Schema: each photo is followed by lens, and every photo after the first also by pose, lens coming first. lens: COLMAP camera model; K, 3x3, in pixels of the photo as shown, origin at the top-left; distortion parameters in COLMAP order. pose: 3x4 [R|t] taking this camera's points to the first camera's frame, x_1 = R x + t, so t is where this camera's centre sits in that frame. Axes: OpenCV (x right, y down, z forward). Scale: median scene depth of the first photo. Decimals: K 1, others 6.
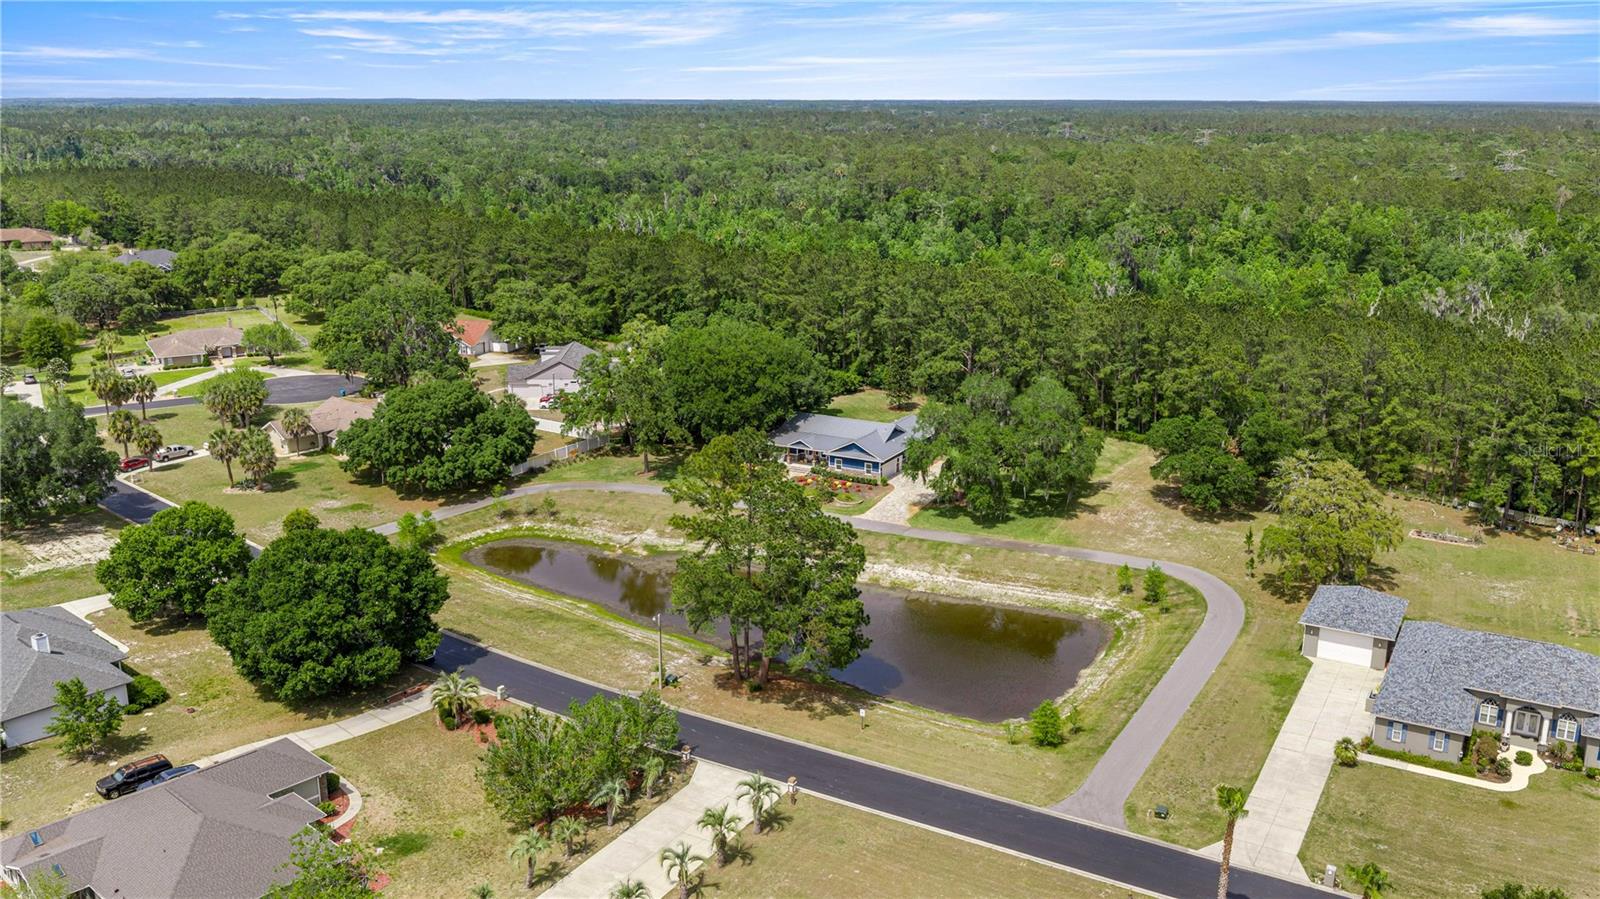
lens RADIAL K [[1325.0, 0, 800.0], [0, 1325.0, 449.5], [0, 0, 1]] dist [0.008844, -0.001284]
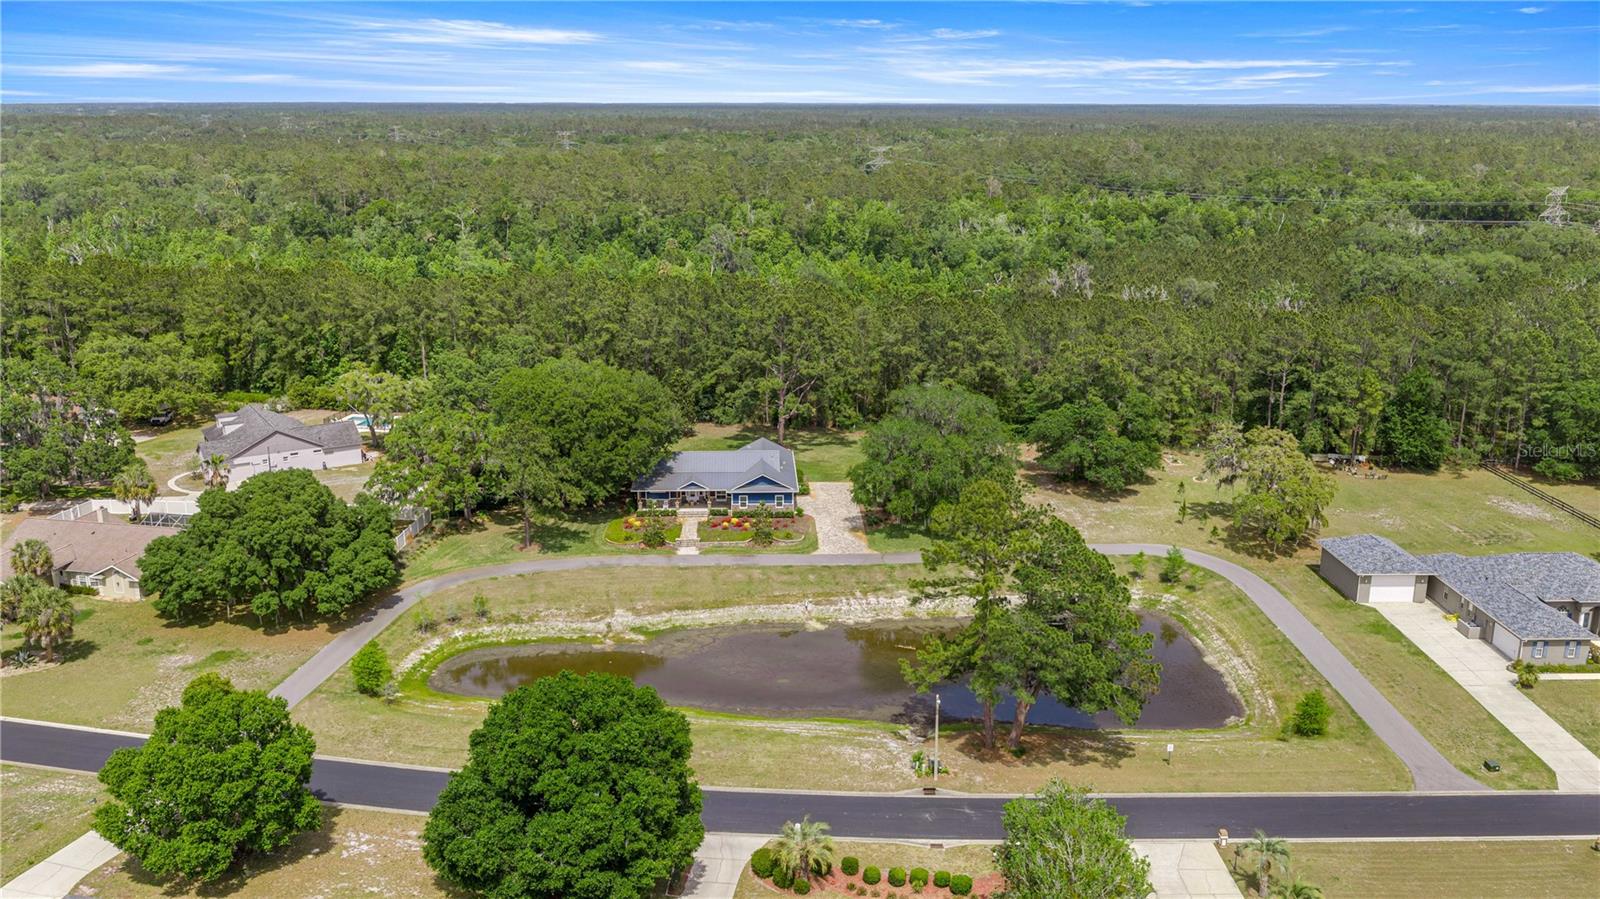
lens RADIAL K [[1323.1, 0, 800.0], [0, 1323.1, 449.5], [0, 0, 1]] dist [0.003650, -0.002968]
pose [[0.856879, -0.132436, 0.498215, -0.392303], [0.133081, 0.990508, 0.034411, -0.051259], [-0.498043, 0.036817, 0.866370, 0.187628]]
